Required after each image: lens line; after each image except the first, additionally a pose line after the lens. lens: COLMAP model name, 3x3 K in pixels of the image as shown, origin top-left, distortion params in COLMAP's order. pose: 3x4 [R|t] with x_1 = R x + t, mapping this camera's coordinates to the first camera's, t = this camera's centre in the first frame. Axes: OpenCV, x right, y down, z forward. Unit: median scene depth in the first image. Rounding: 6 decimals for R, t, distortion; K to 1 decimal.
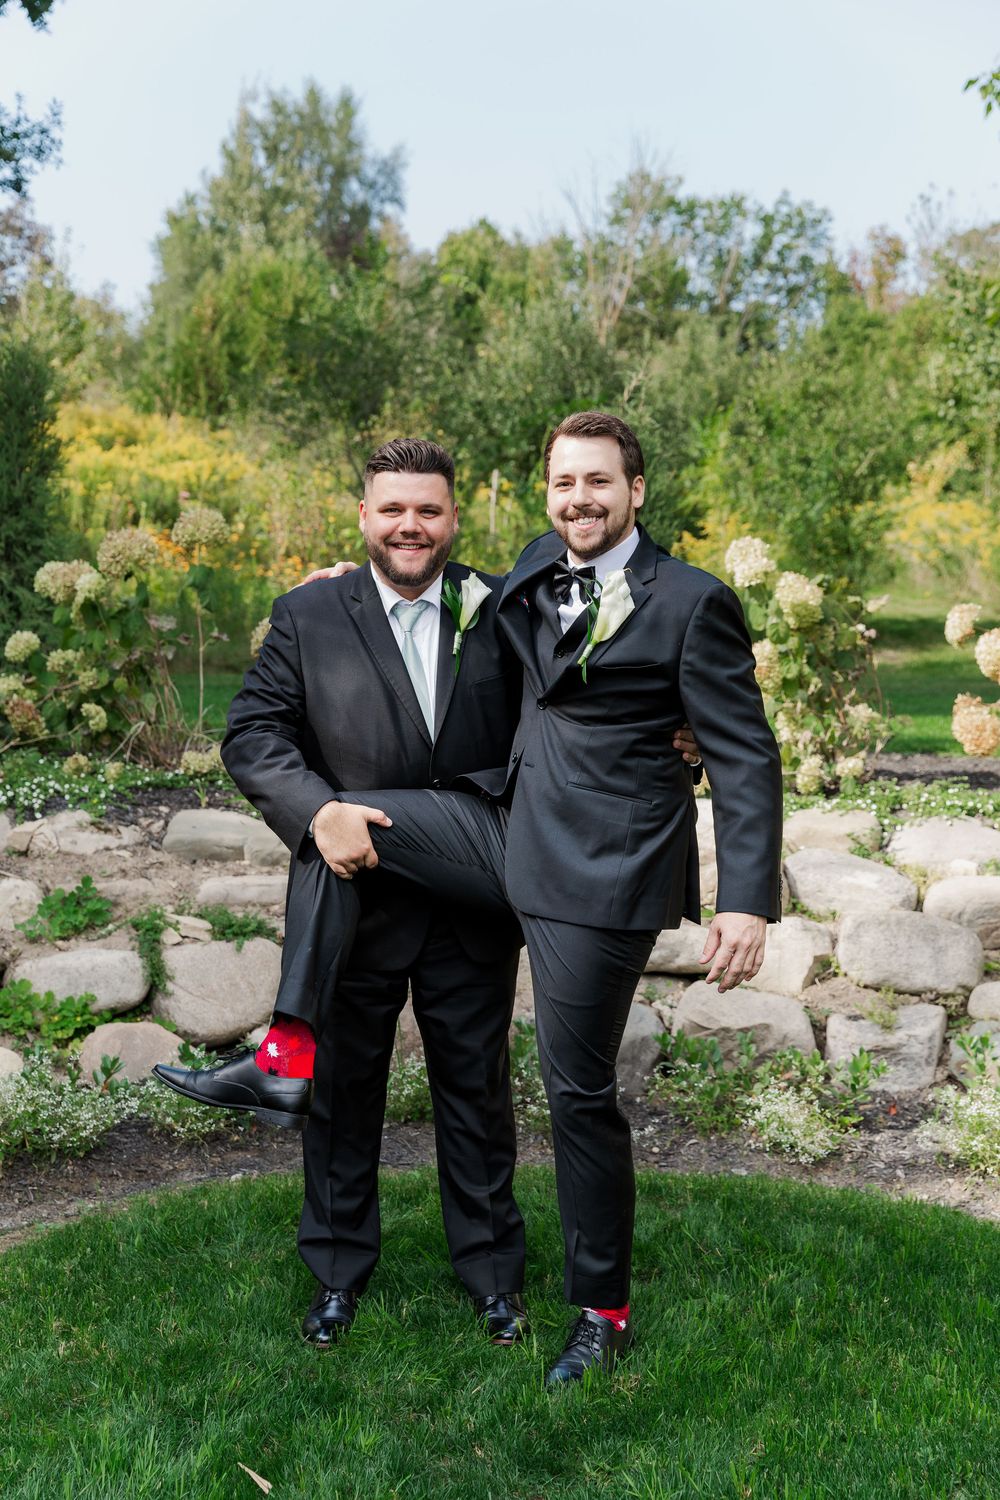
lens RADIAL K [[2075.3, 0, 500.0], [0, 2075.3, 750.0], [0, 0, 1]] dist [0.002819, 0.007557]
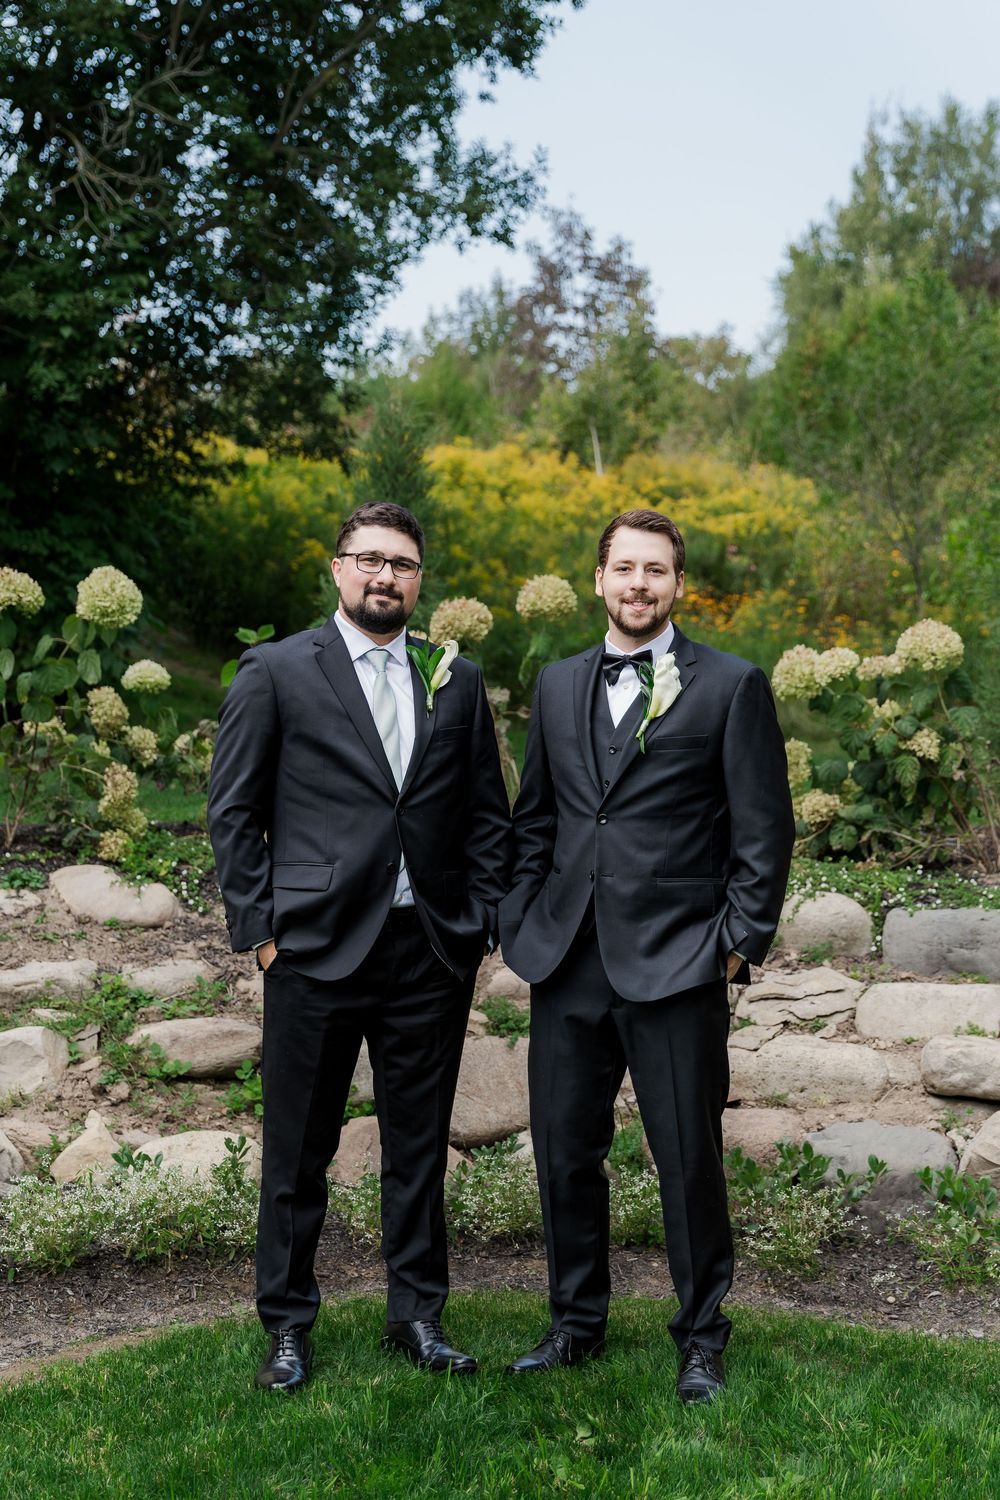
lens RADIAL K [[2211.0, 0, 493.4], [0, 2211.0, 778.5], [0, 0, 1]] dist [0.014620, -0.046364]
pose [[0.957747, 0.018677, -0.287004, 0.138735], [-0.023543, 0.999632, -0.013513, -0.010513], [0.286646, 0.019699, 0.957834, 0.029909]]
